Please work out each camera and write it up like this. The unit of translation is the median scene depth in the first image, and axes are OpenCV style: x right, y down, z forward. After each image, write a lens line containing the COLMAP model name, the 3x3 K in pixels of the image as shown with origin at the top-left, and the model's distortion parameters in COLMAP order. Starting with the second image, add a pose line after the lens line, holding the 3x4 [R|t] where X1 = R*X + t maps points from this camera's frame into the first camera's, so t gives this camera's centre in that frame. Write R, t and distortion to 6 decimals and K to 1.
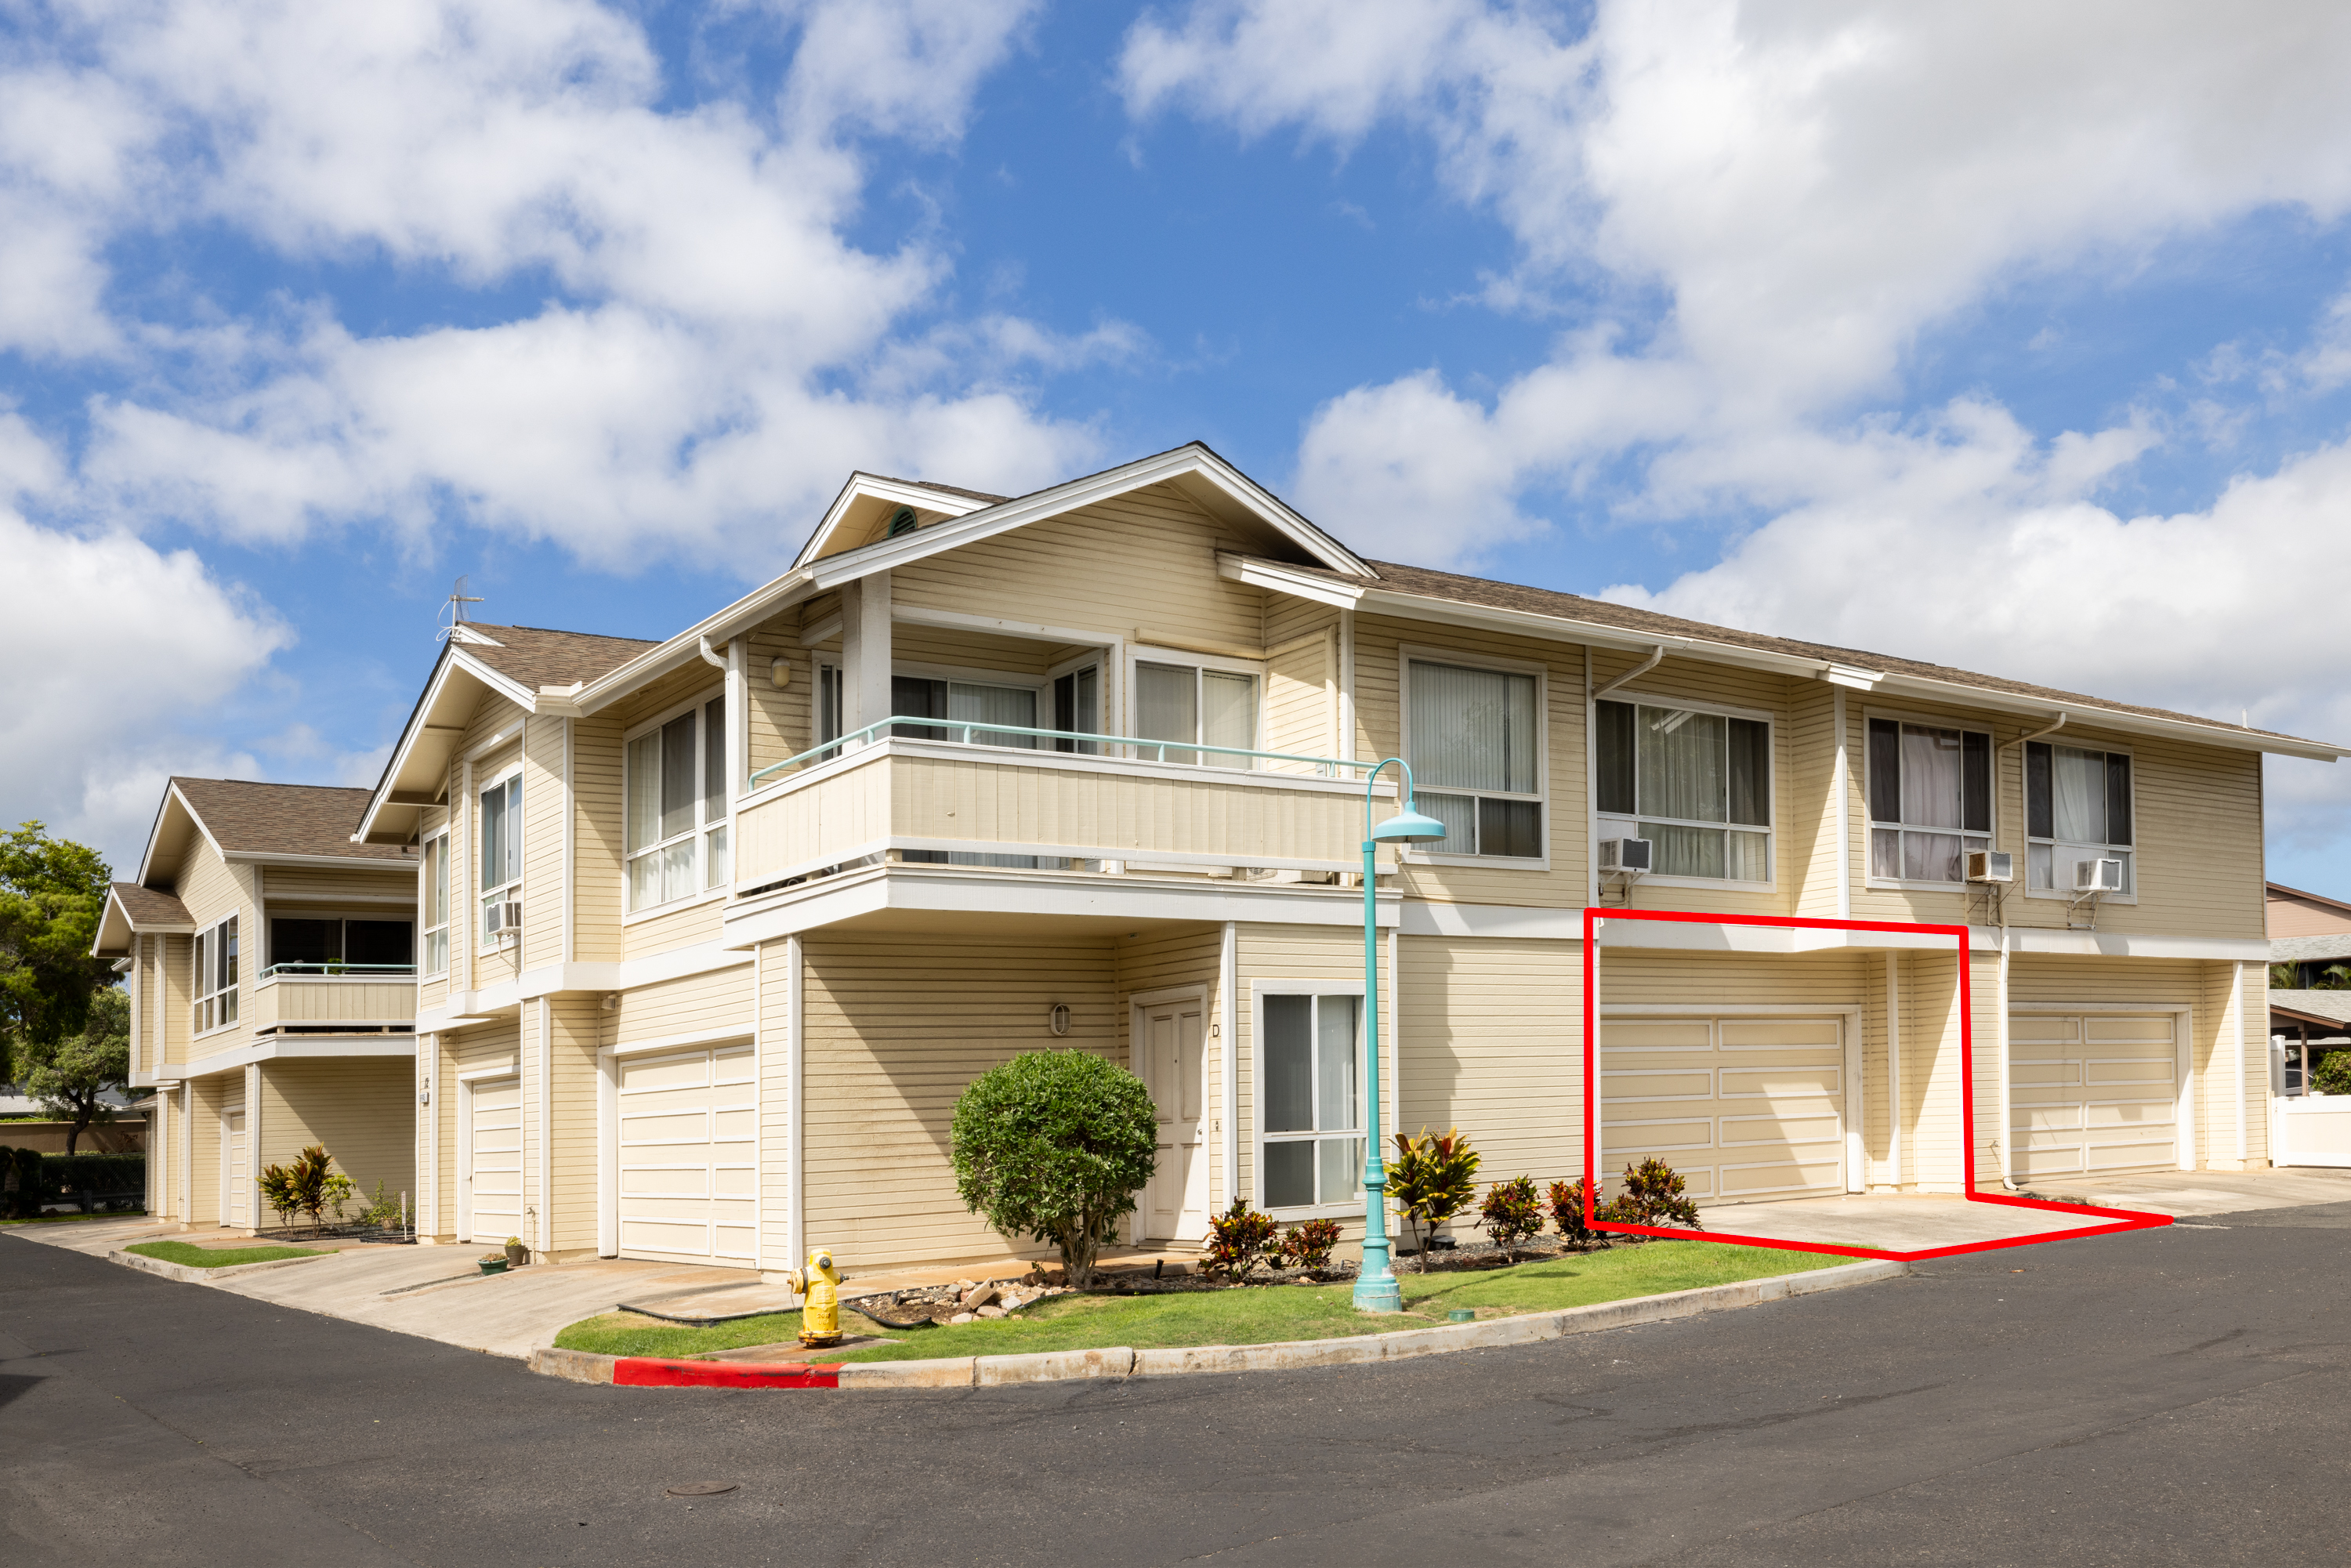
lens RADIAL K [[1927.8, 0, 1175.5], [0, 1927.8, 784.0], [0, 0, 1]] dist [0.009989, 0.003323]
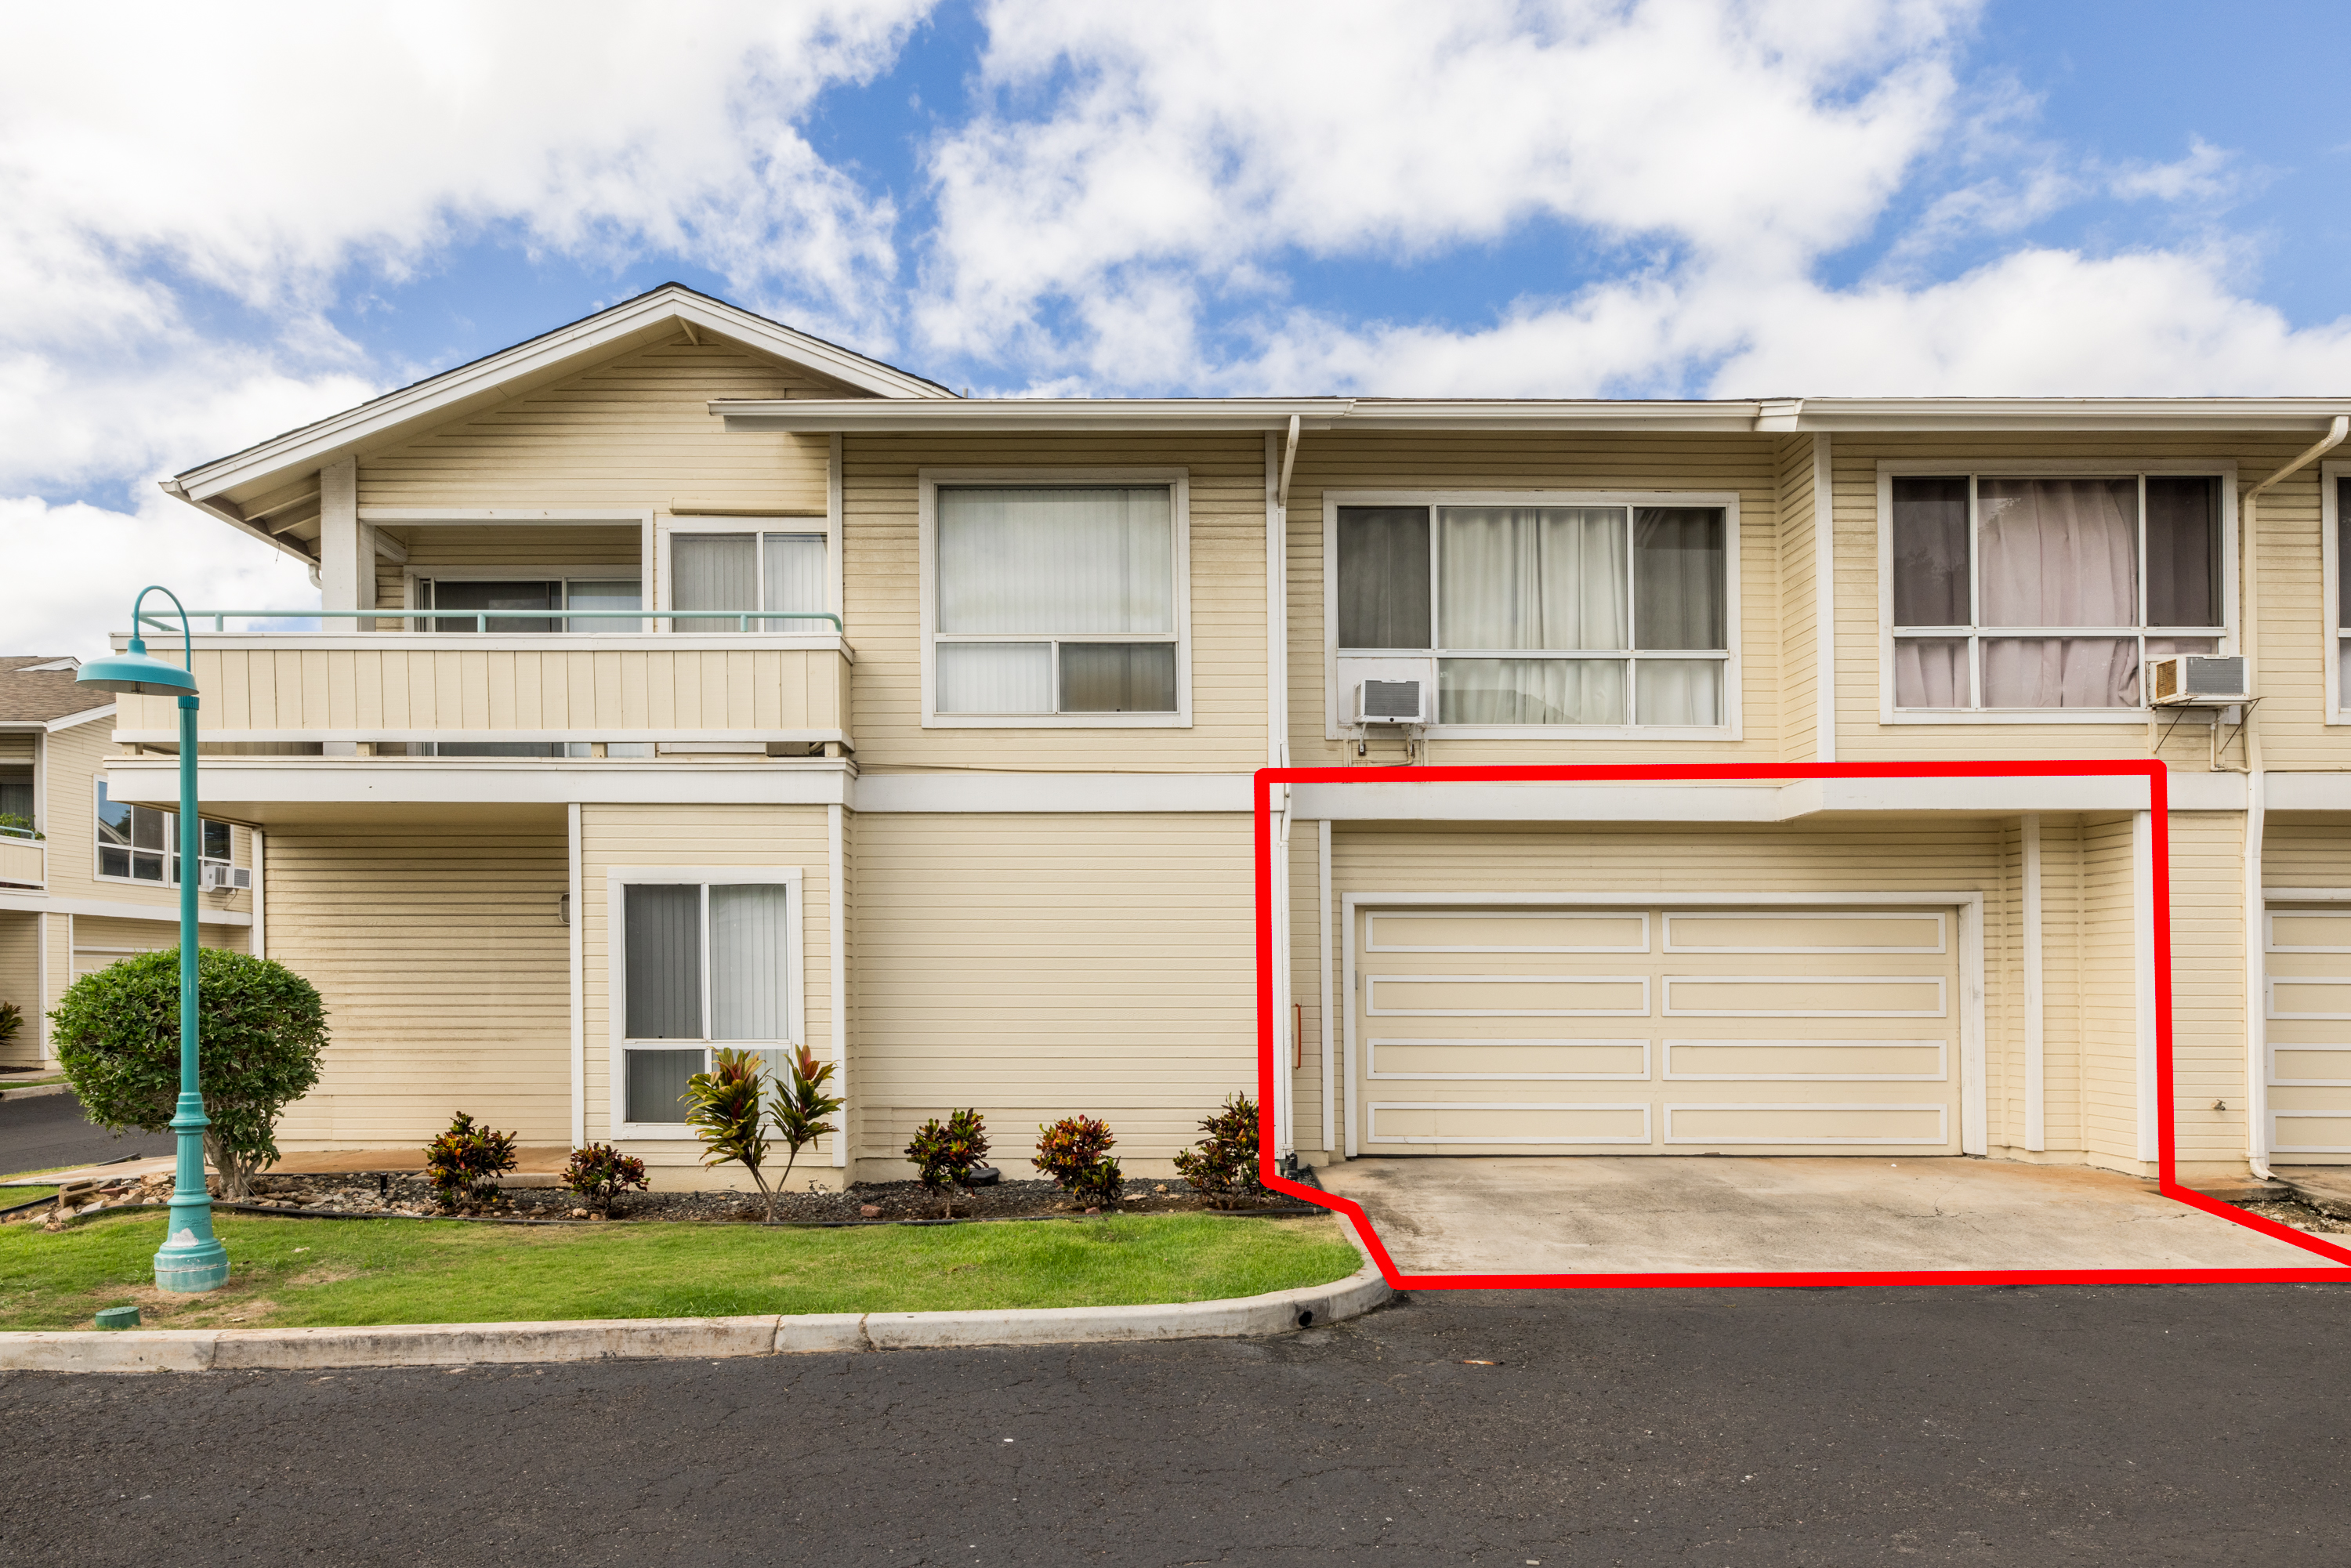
lens RADIAL K [[1381.1, 0, 1175.5], [0, 1381.1, 784.0], [0, 0, 1]] dist [-0.004950, -0.001510]
pose [[0.808968, -0.041434, -0.586390, 0.522563], [0.068069, 0.997405, 0.023430, 0.054927], [0.583898, -0.058870, 0.809690, 0.532815]]
